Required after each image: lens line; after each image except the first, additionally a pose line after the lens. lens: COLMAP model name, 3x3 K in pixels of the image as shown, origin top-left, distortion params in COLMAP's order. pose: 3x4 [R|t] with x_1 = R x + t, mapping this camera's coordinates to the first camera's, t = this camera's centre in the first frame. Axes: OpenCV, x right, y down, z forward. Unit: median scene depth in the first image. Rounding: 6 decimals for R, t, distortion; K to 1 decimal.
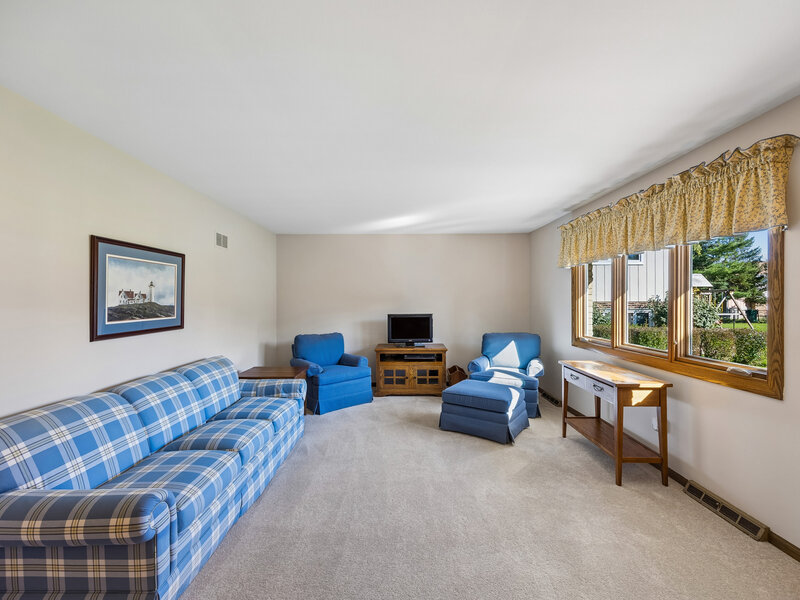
lens RADIAL K [[339.3, 0, 401.2], [0, 339.3, 301.4], [0, 0, 1]] dist [-0.011202, -0.000586]
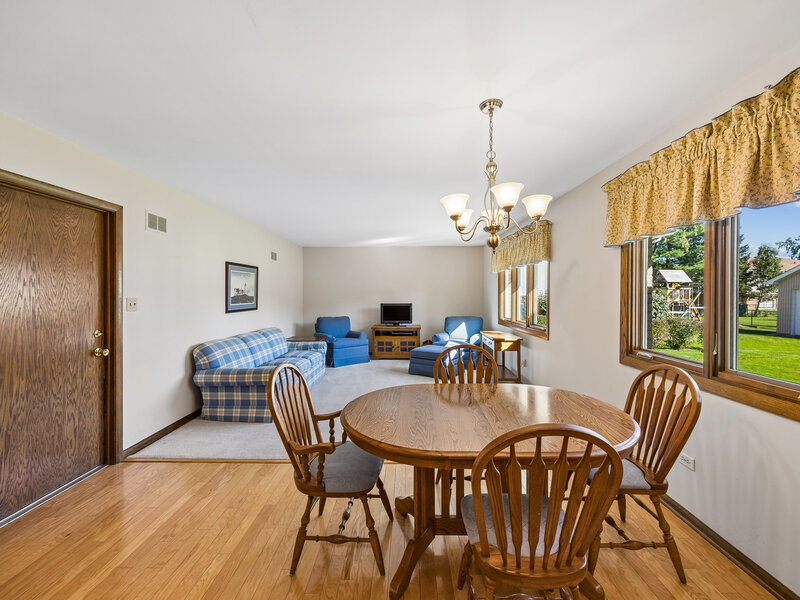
lens RADIAL K [[339.3, 0, 398.8], [0, 339.3, 294.7], [0, 0, 1]] dist [-0.011202, -0.000586]
pose [[0.999525, 0.002844, -0.030702, 0.098558], [-0.002882, 0.999995, -0.001185, 0.002576], [0.030698, 0.001273, 0.999528, -0.524524]]
